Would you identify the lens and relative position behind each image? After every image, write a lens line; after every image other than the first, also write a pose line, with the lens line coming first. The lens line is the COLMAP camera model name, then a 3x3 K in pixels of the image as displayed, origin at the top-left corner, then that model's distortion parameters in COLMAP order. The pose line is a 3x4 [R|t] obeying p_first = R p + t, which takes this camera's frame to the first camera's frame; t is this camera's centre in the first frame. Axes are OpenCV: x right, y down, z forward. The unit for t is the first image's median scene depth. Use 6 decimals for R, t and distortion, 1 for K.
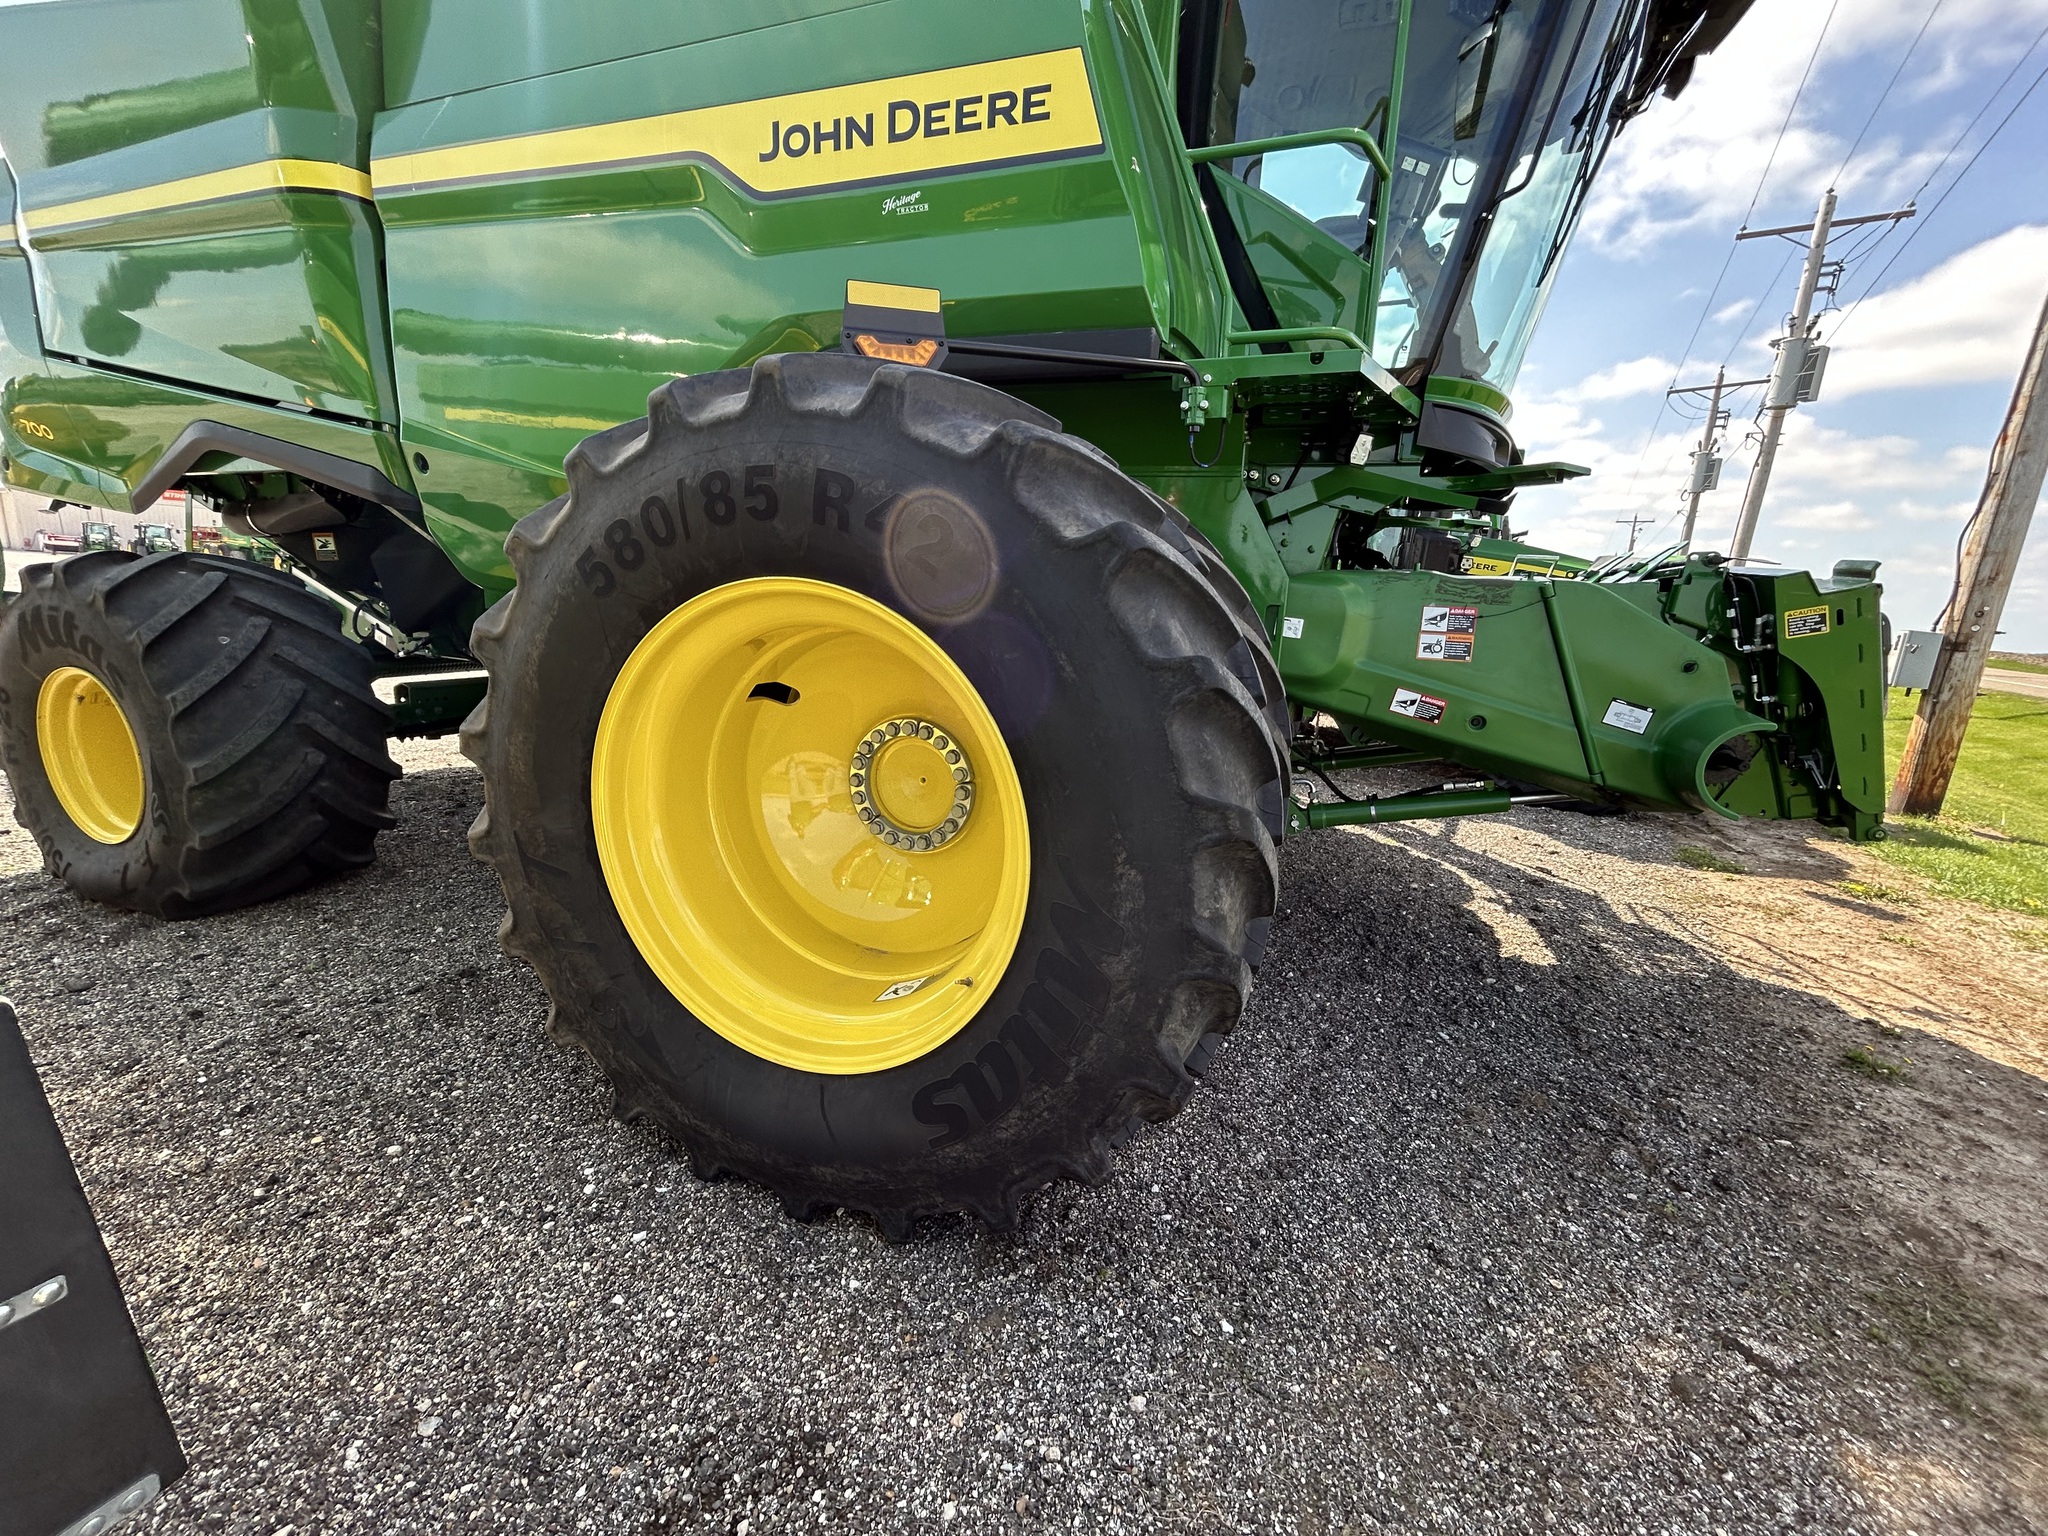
lens RADIAL K [[830.3, 0, 1037.3], [0, 830.3, 764.3], [0, 0, 1]] dist [-0.003495, 0.001306]
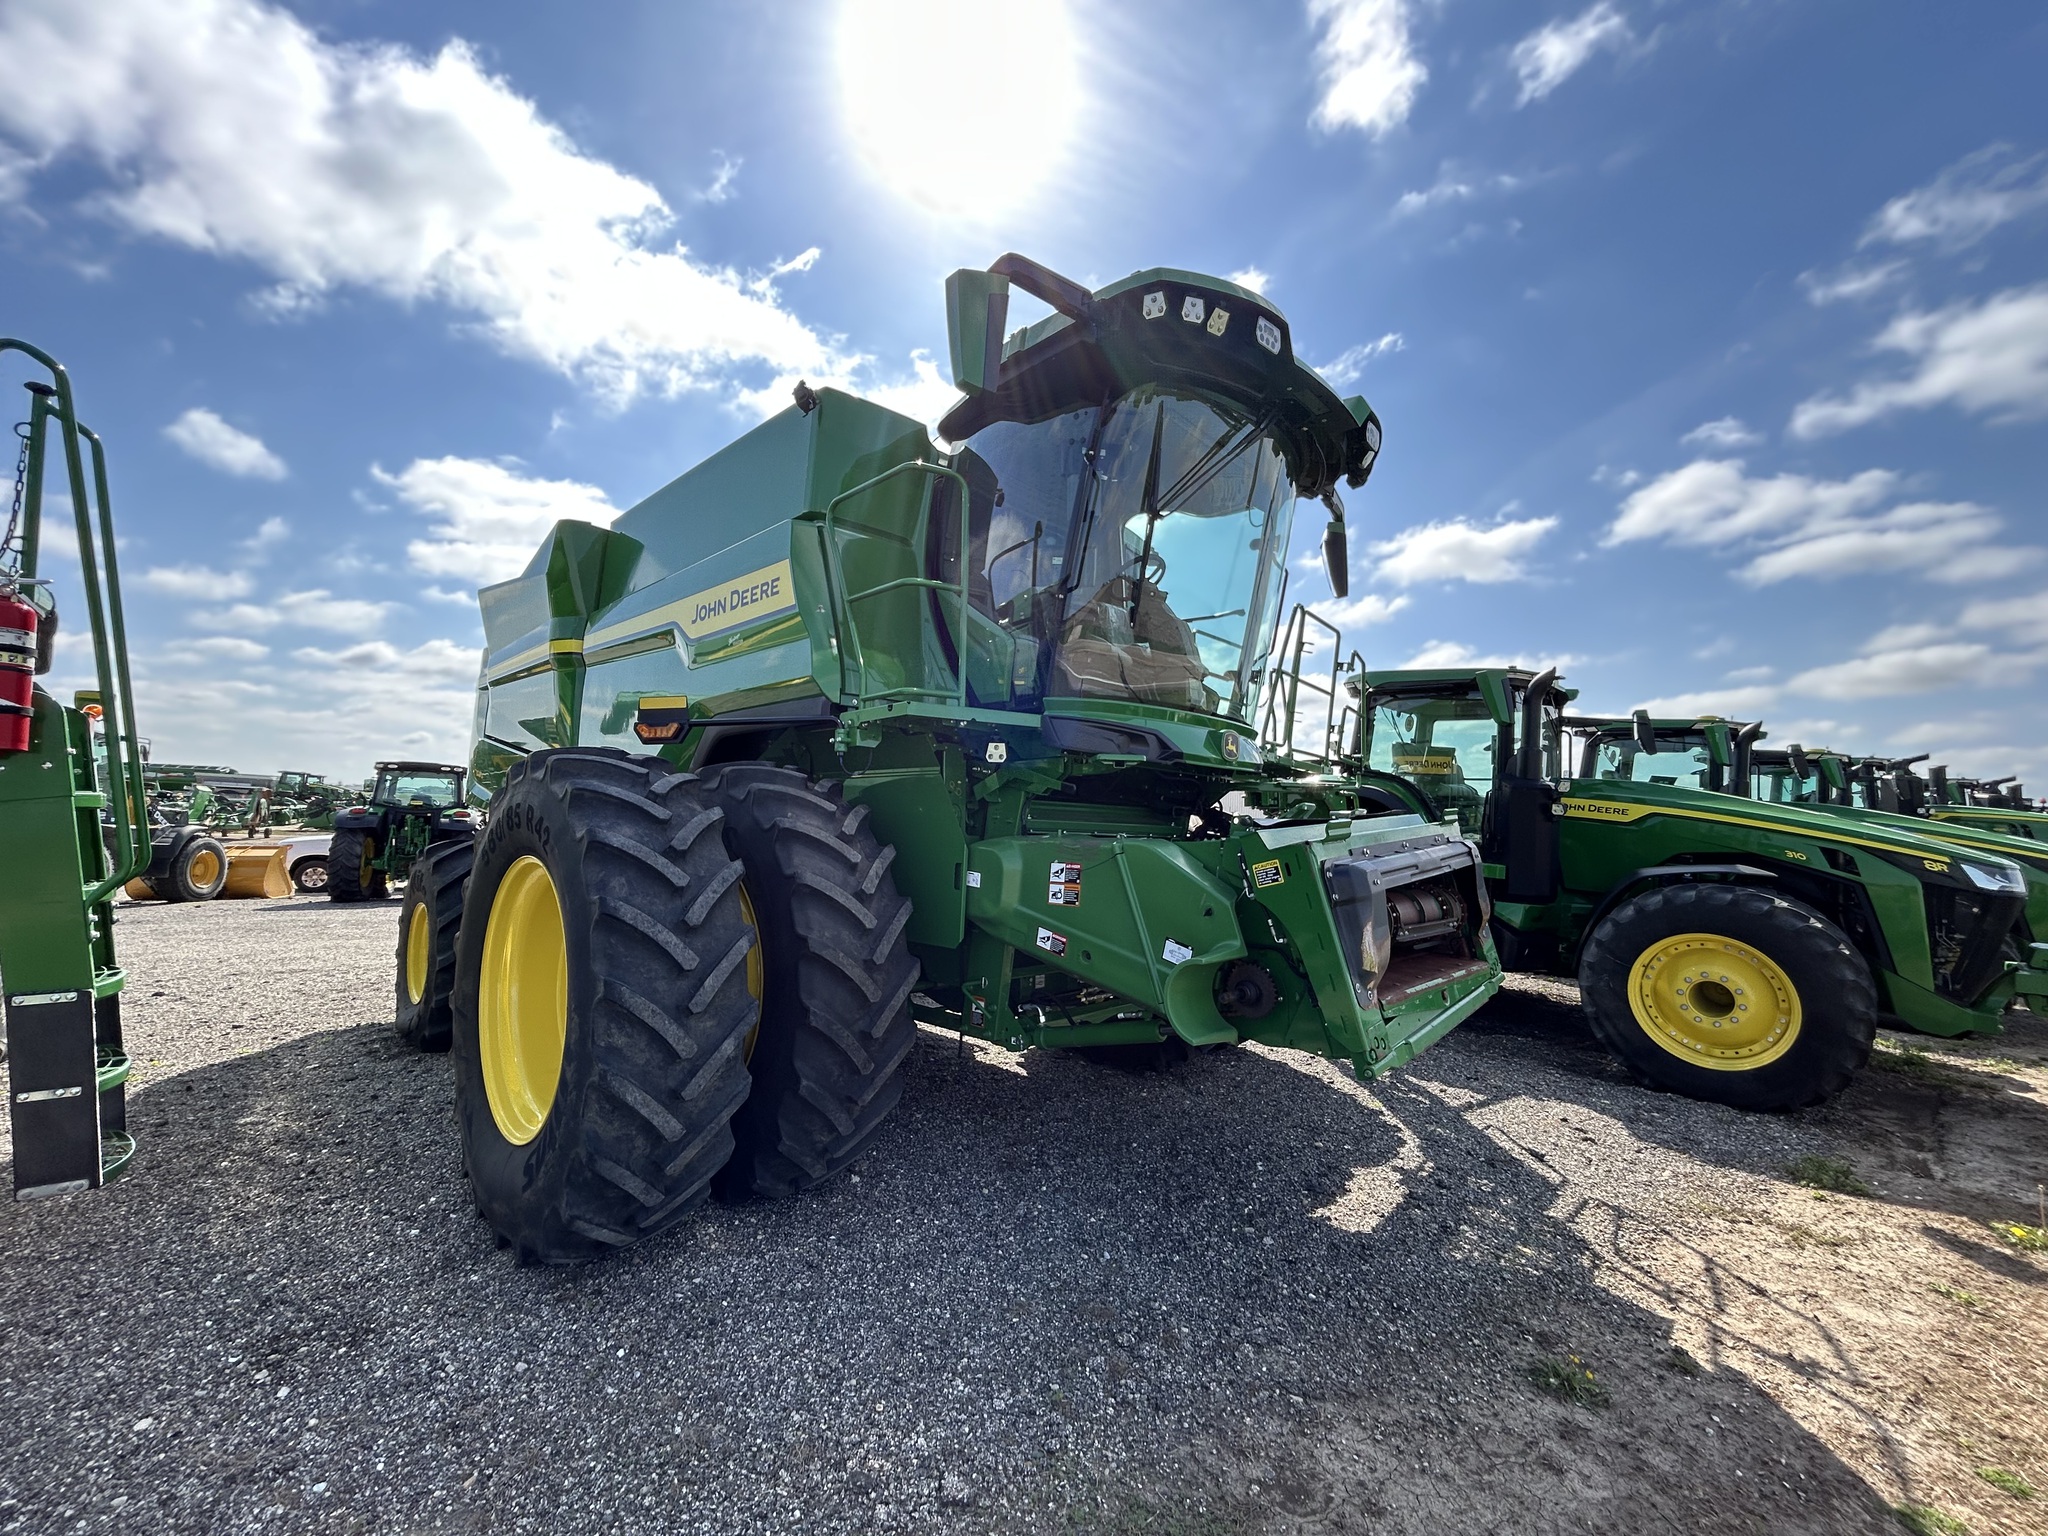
lens RADIAL K [[830.3, 0, 1023.3], [0, 830.3, 763.6], [0, 0, 1]] dist [-0.003495, 0.001306]
pose [[0.914295, -0.060666, -0.400480, 1.034720], [-0.061609, 0.956387, -0.285532, 0.035385], [0.400336, 0.285734, 0.870682, -0.199043]]
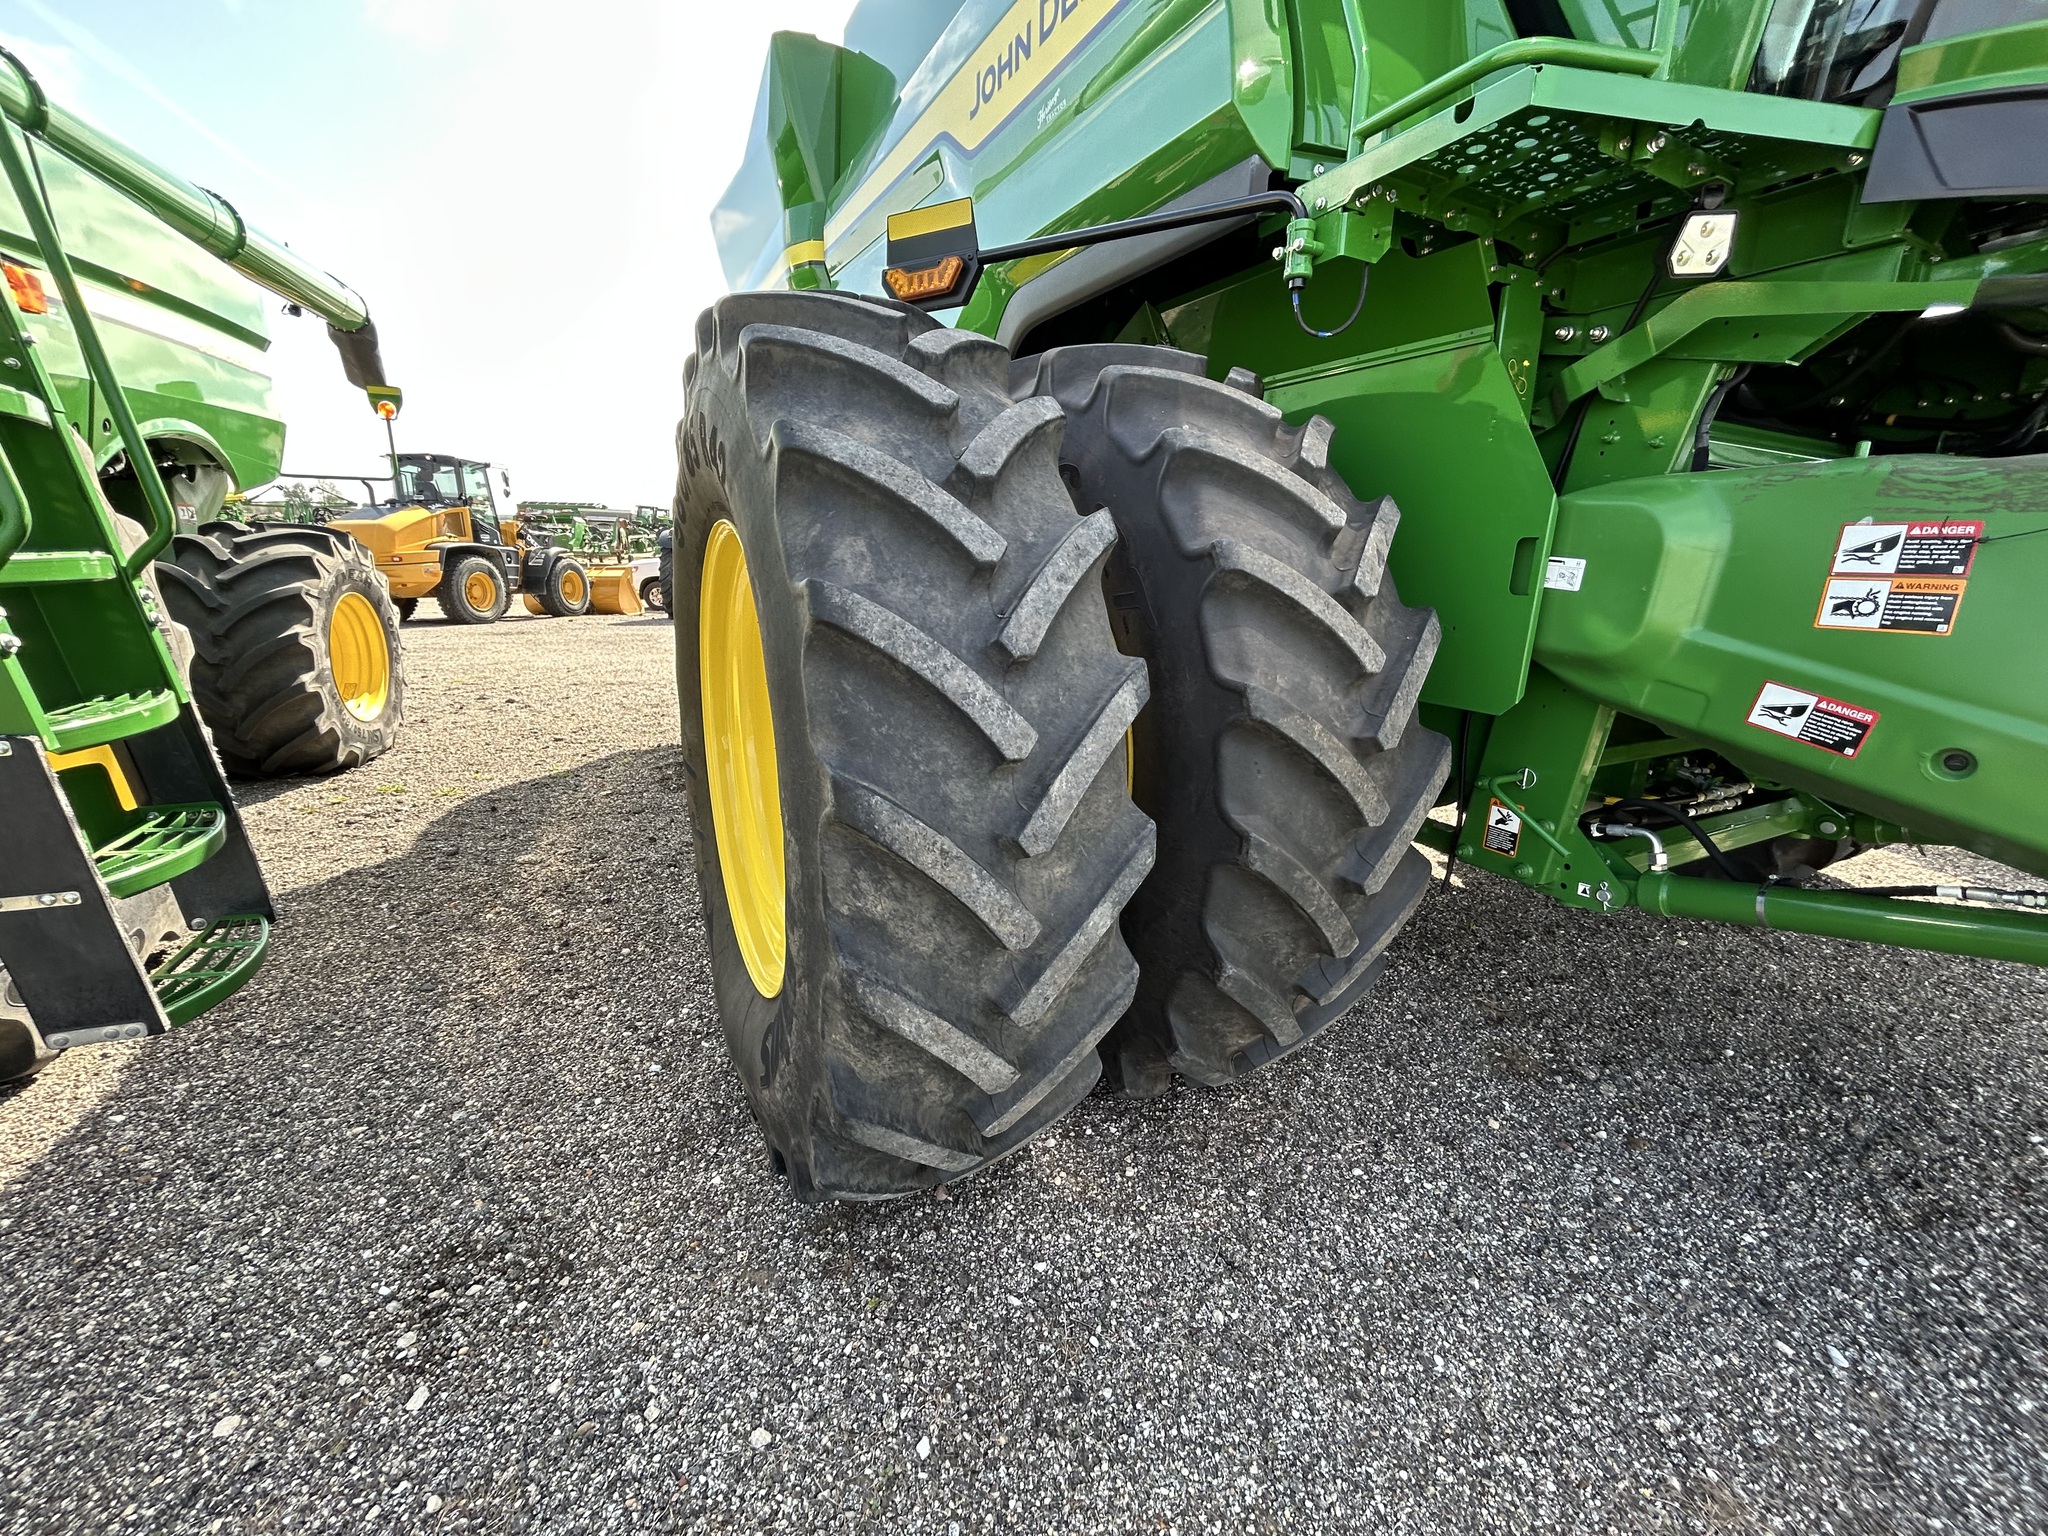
lens RADIAL K [[830.3, 0, 1014.1], [0, 830.3, 768.6], [0, 0, 1]] dist [-0.003495, 0.001306]
pose [[0.733696, 0.134921, -0.665948, 0.490078], [-0.120145, 0.990405, 0.068289, -0.015628], [0.668772, 0.029908, 0.742866, 0.305653]]
